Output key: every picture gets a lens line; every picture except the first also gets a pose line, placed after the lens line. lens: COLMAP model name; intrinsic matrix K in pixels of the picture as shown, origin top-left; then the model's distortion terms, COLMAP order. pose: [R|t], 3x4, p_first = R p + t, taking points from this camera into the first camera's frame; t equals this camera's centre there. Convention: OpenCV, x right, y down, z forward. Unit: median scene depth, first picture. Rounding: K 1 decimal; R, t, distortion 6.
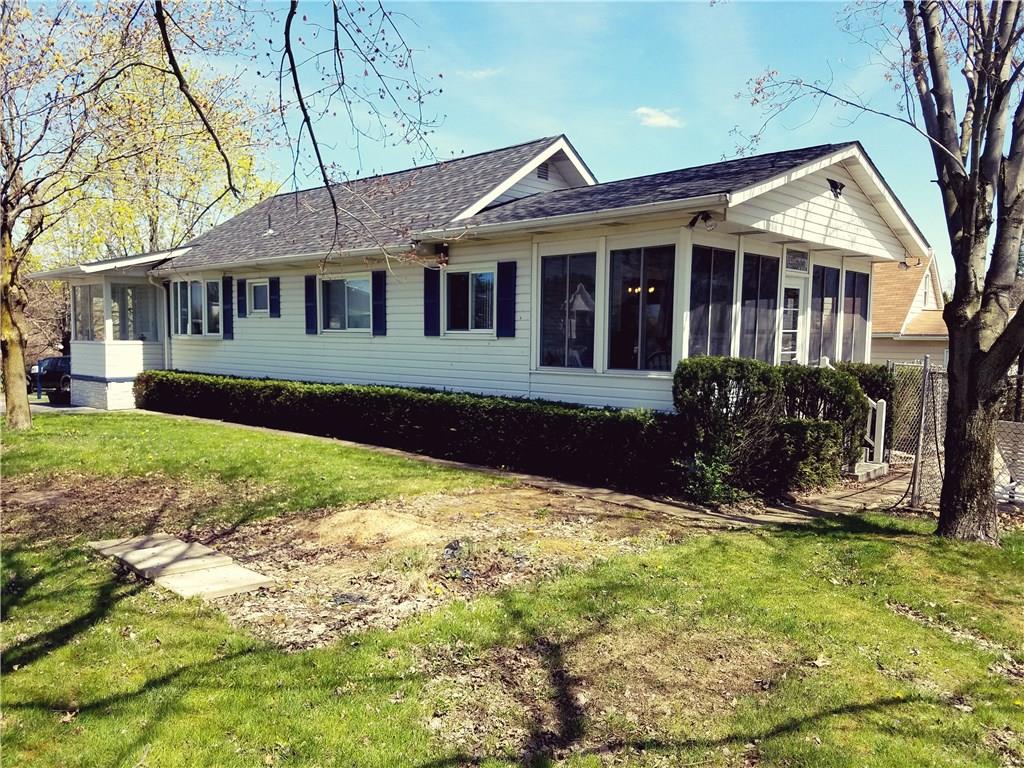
lens RADIAL K [[771.5, 0, 510.1], [0, 771.5, 388.6], [0, 0, 1]] dist [0.008033, -0.000087]
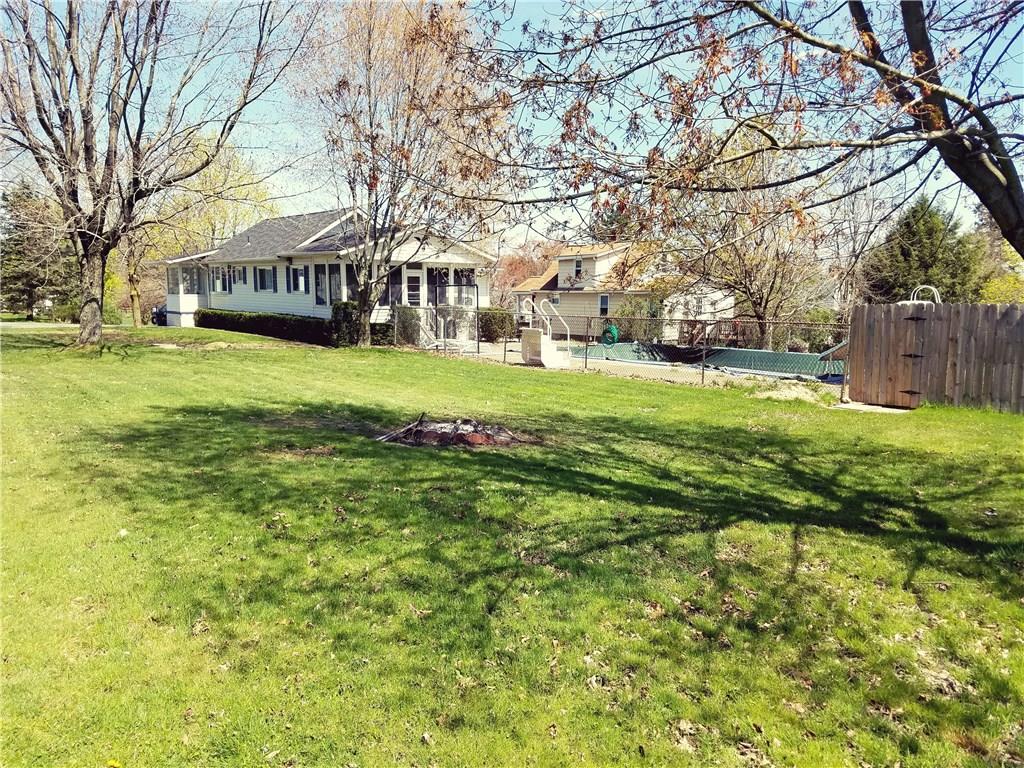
lens RADIAL K [[771.5, 0, 513.4], [0, 771.5, 381.7], [0, 0, 1]] dist [0.008033, -0.000087]
pose [[0.991281, 0.012823, -0.131140, 0.726735], [-0.005801, 0.998536, 0.053784, 0.062833], [0.131637, -0.052554, 0.989904, -1.085474]]
